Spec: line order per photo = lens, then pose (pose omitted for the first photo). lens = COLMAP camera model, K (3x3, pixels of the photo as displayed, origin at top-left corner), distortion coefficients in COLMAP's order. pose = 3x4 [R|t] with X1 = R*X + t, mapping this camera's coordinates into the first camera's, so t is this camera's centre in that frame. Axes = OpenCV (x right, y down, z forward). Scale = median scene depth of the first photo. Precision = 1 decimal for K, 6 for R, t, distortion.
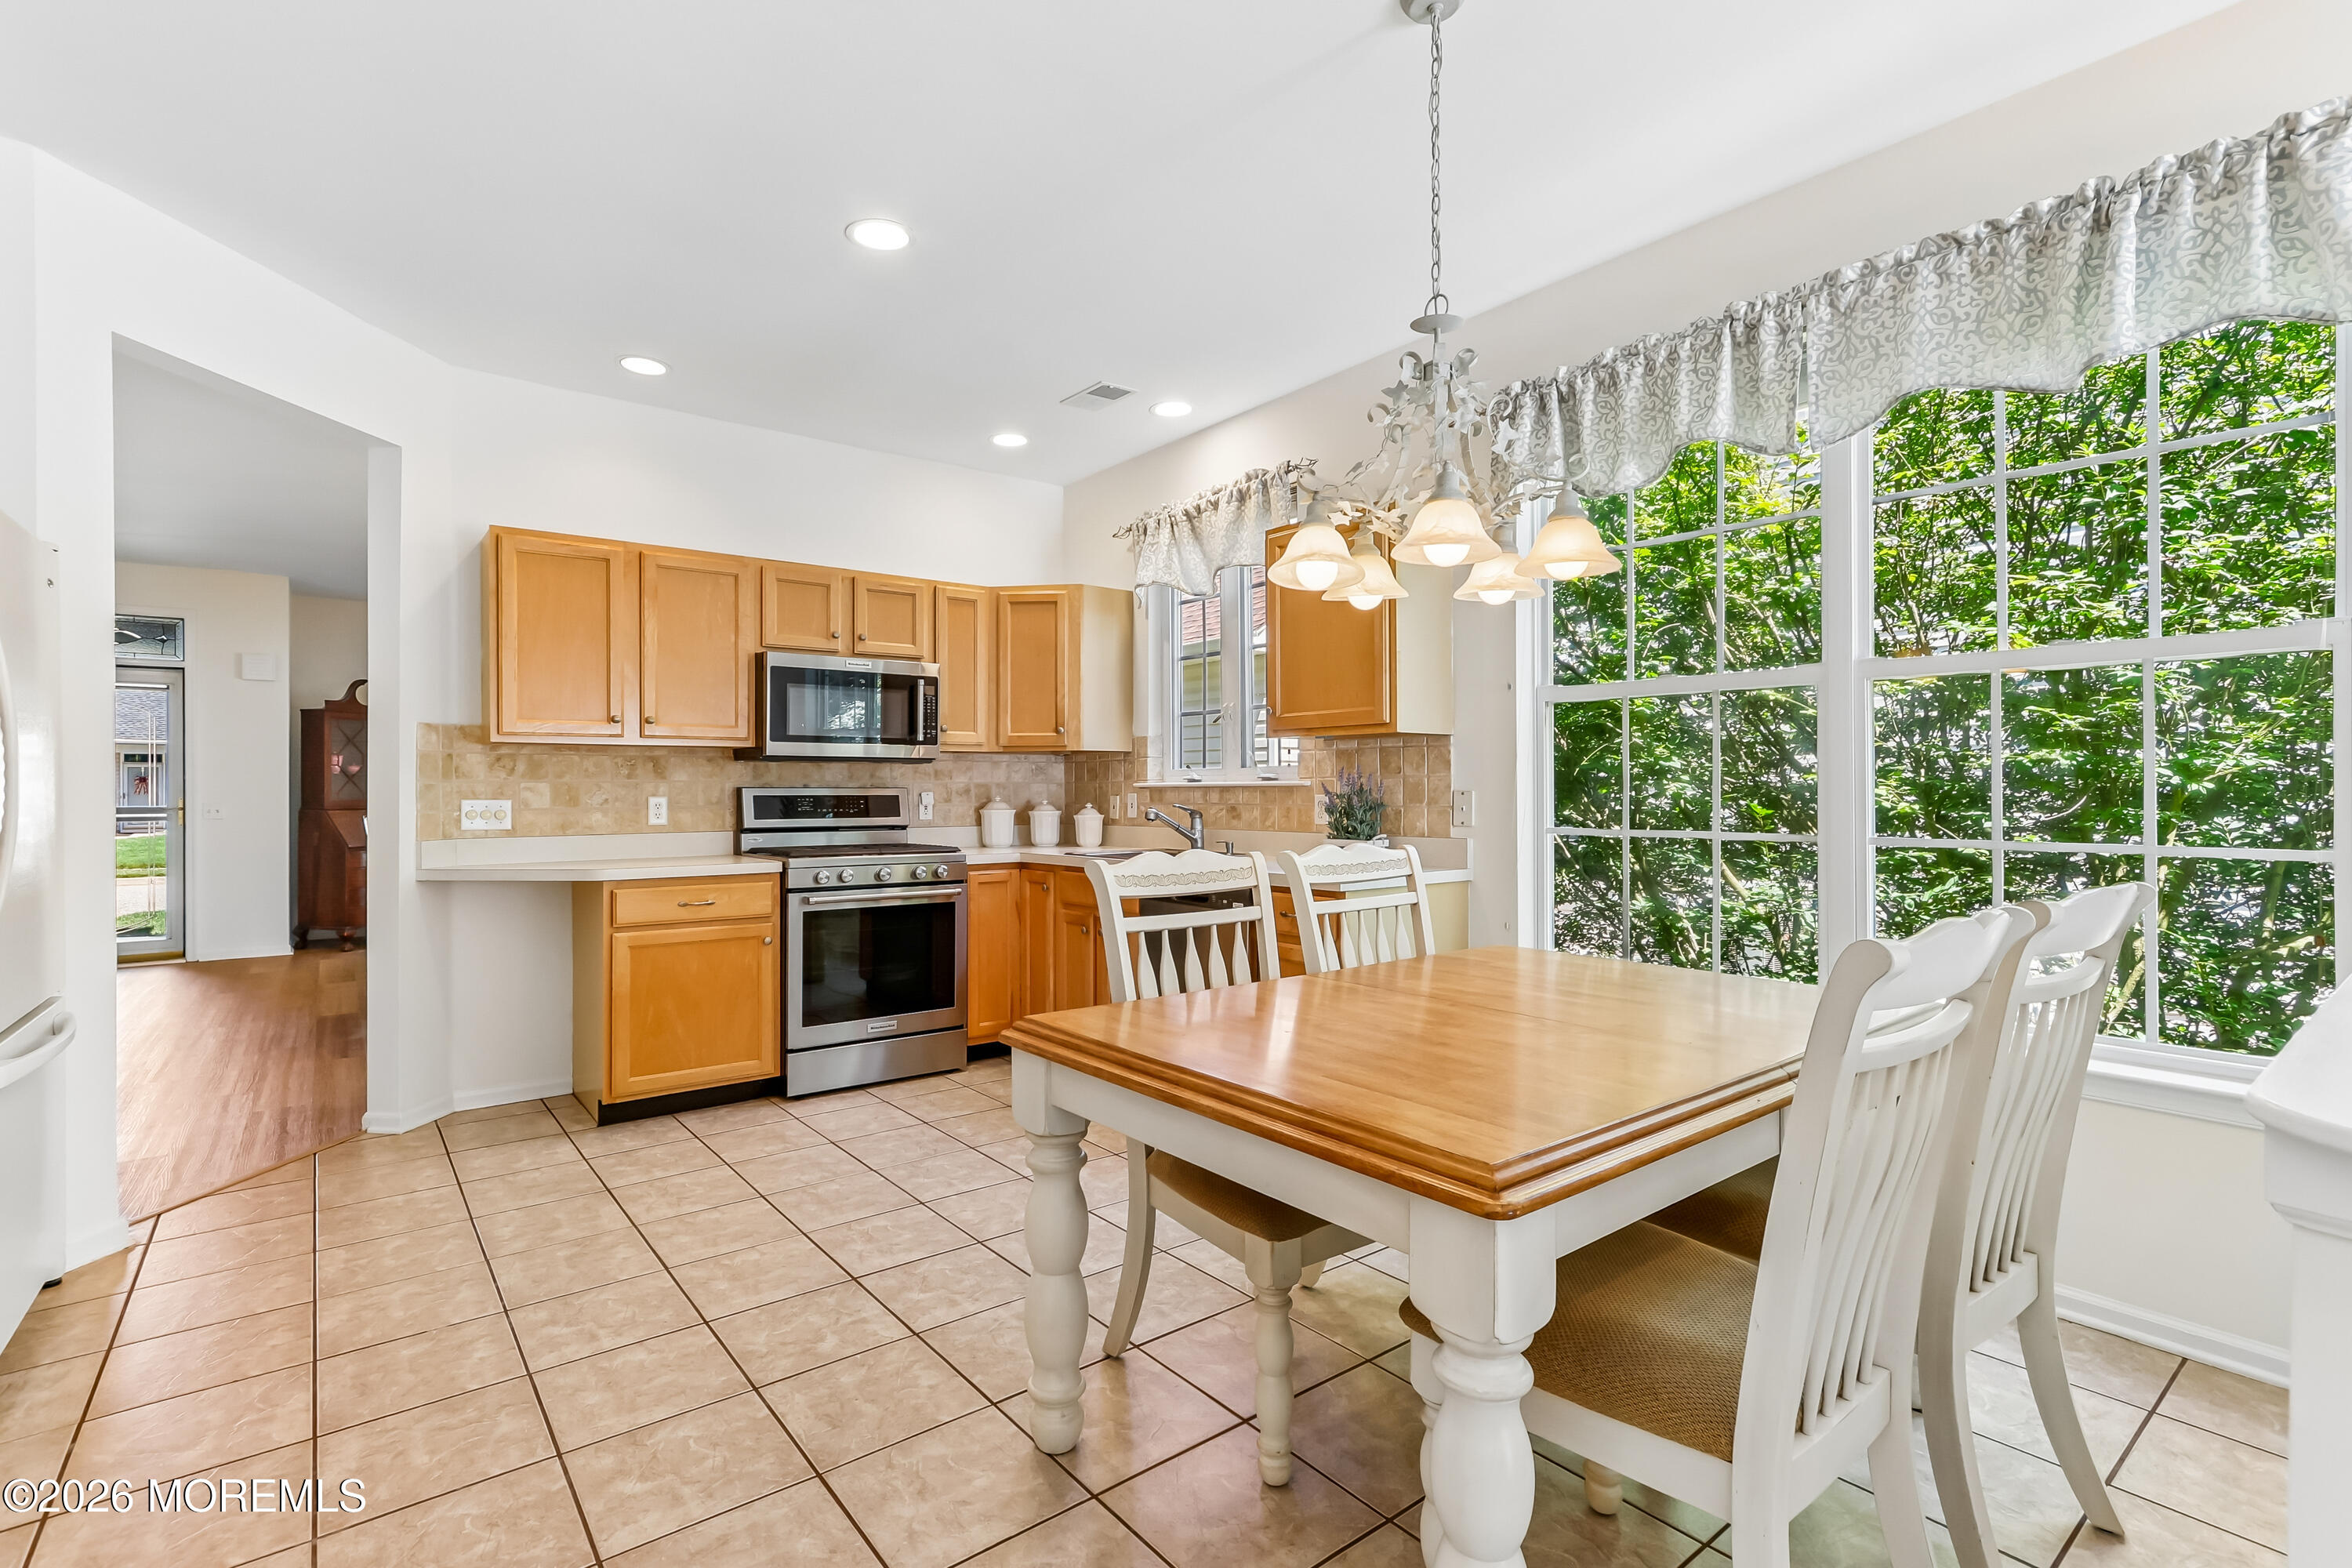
lens RADIAL K [[1092.2, 0, 1176.0], [0, 1092.2, 784.0], [0, 0, 1]] dist [0.002106, 0.000160]
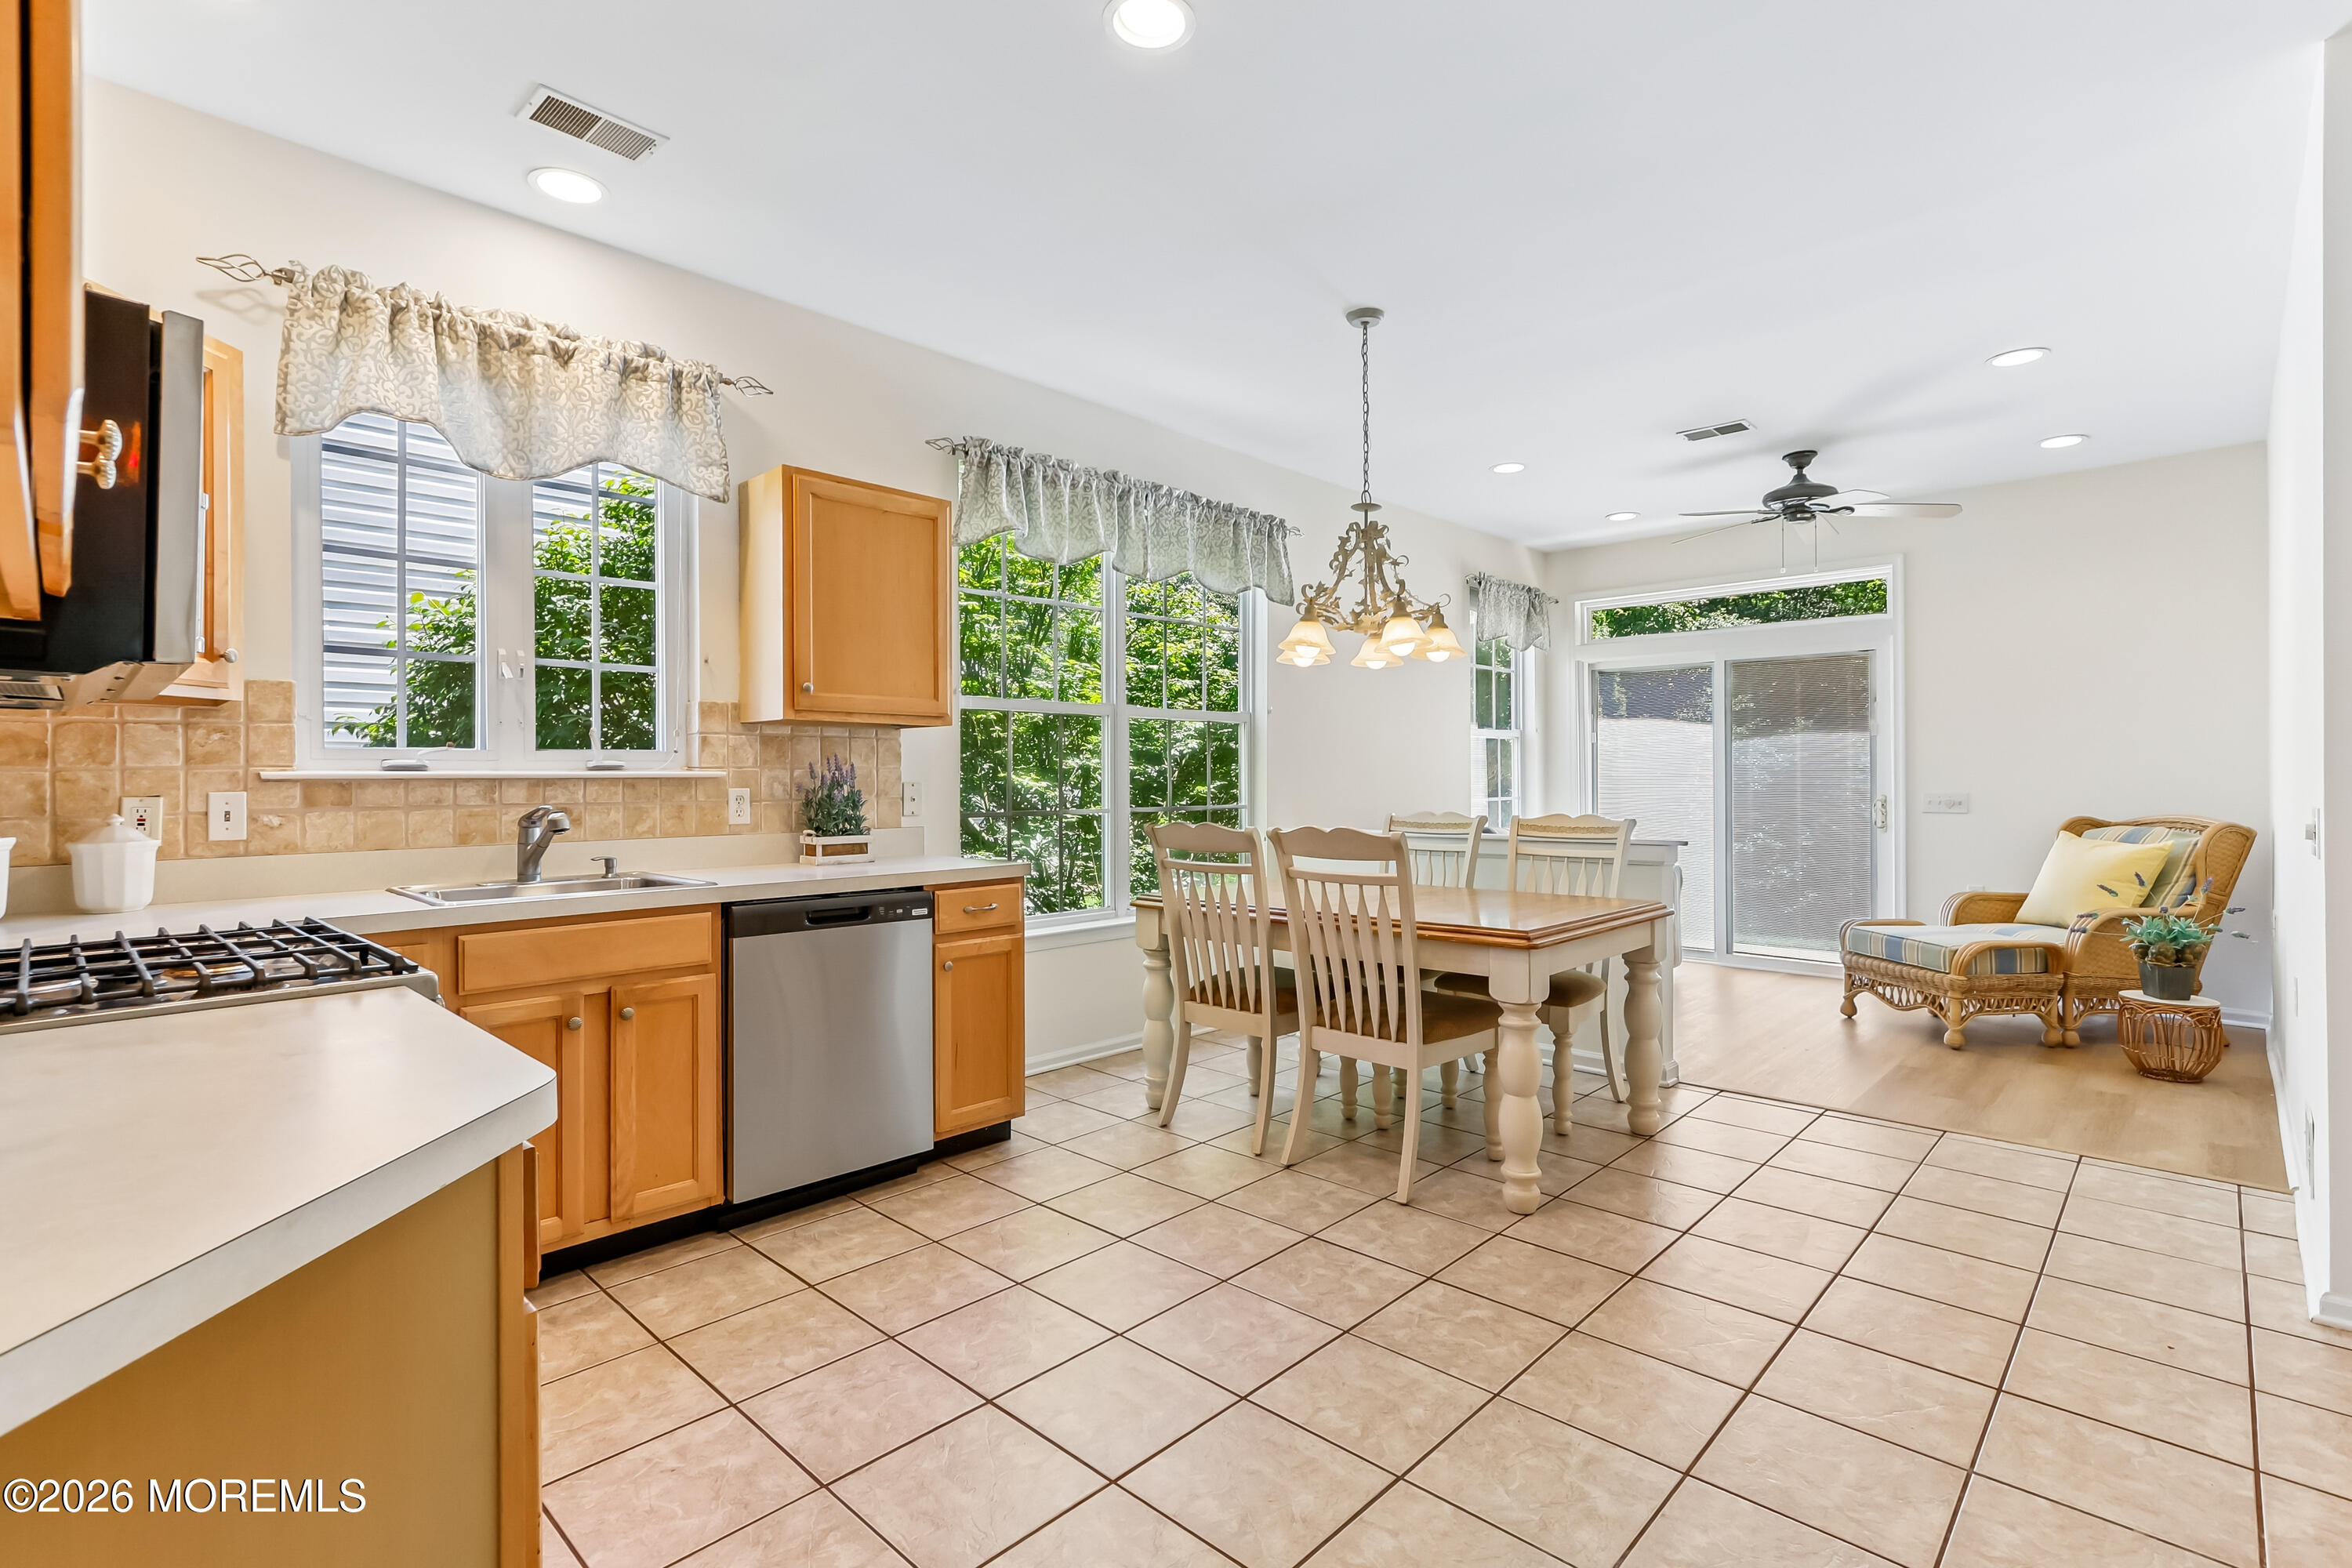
lens RADIAL K [[1090.1, 0, 1140.0], [0, 1090.1, 776.5], [0, 0, 1]] dist [0.000871, -0.000094]
pose [[-0.123682, 0.007519, 0.992293, -0.712075], [0.001927, 0.999971, -0.007337, 0.007459], [-0.992320, 0.001005, -0.123693, 0.789557]]
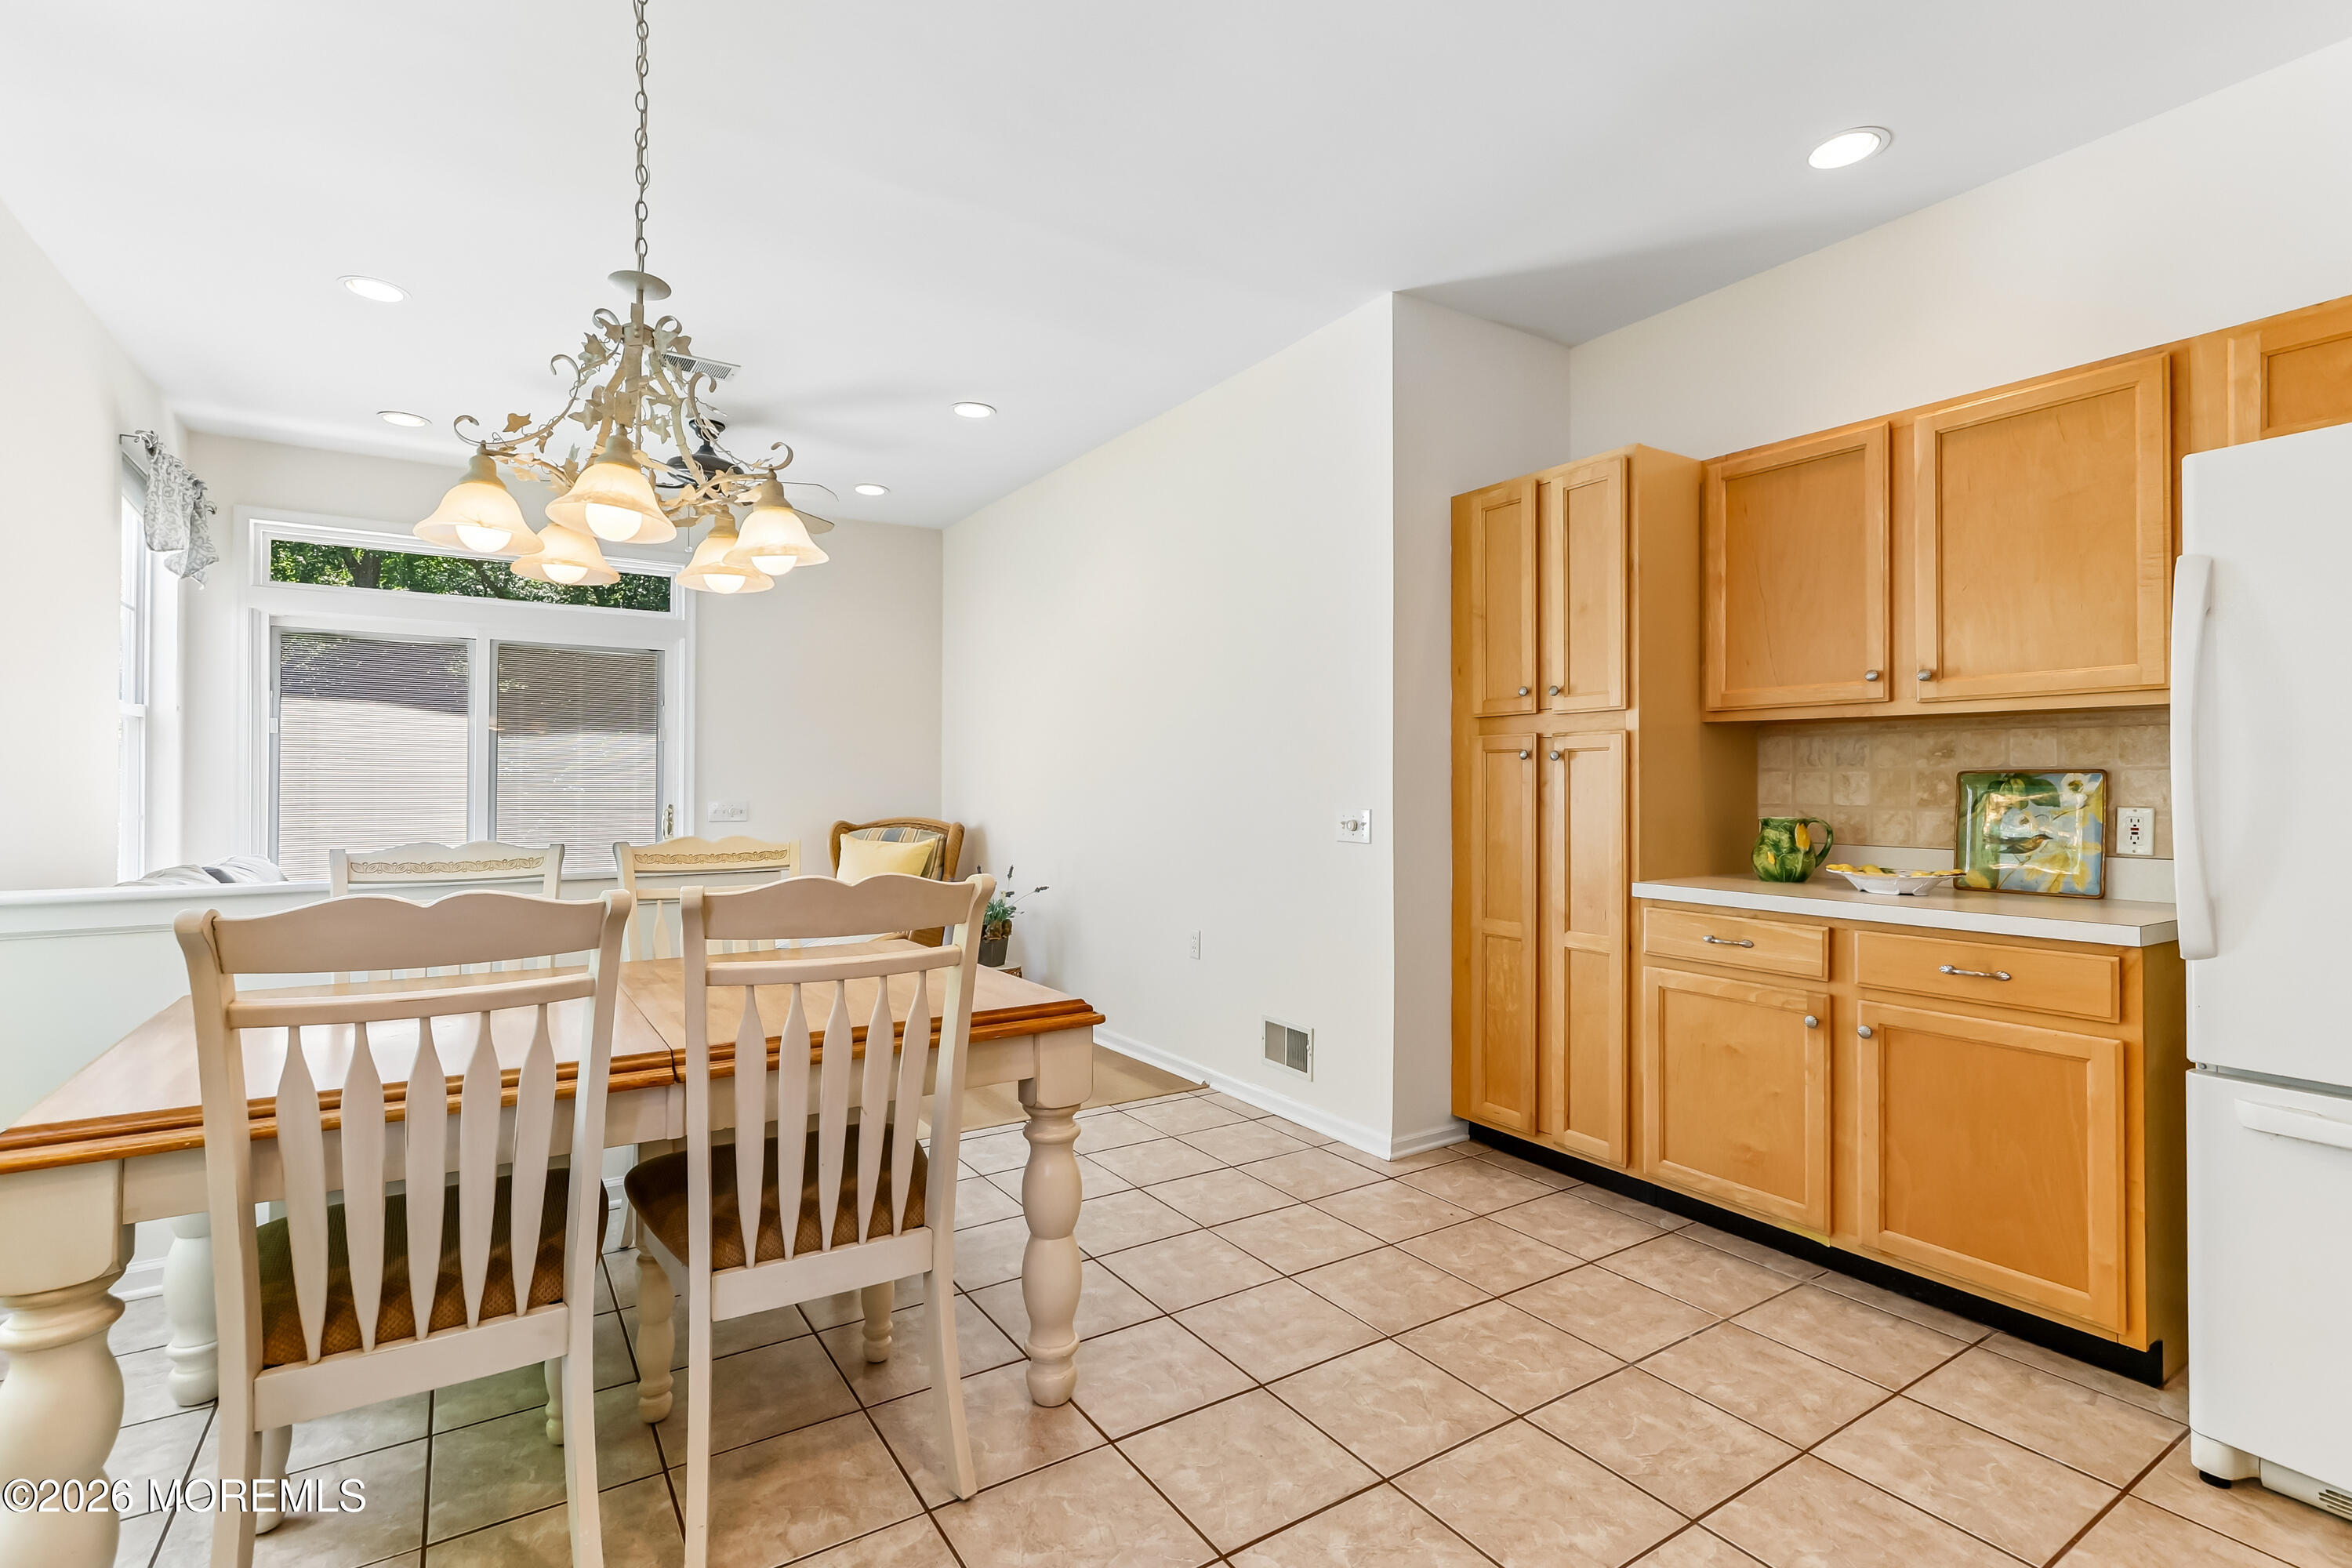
lens RADIAL K [[1092.5, 0, 1176.5], [0, 1092.5, 779.3], [0, 0, 1]] dist [0.000966, 0.001326]
pose [[-0.996138, 0.002714, 0.087764, -0.150675], [0.002280, 0.999985, -0.005044, 0.001353], [-0.087776, -0.004824, -0.996129, 0.953467]]
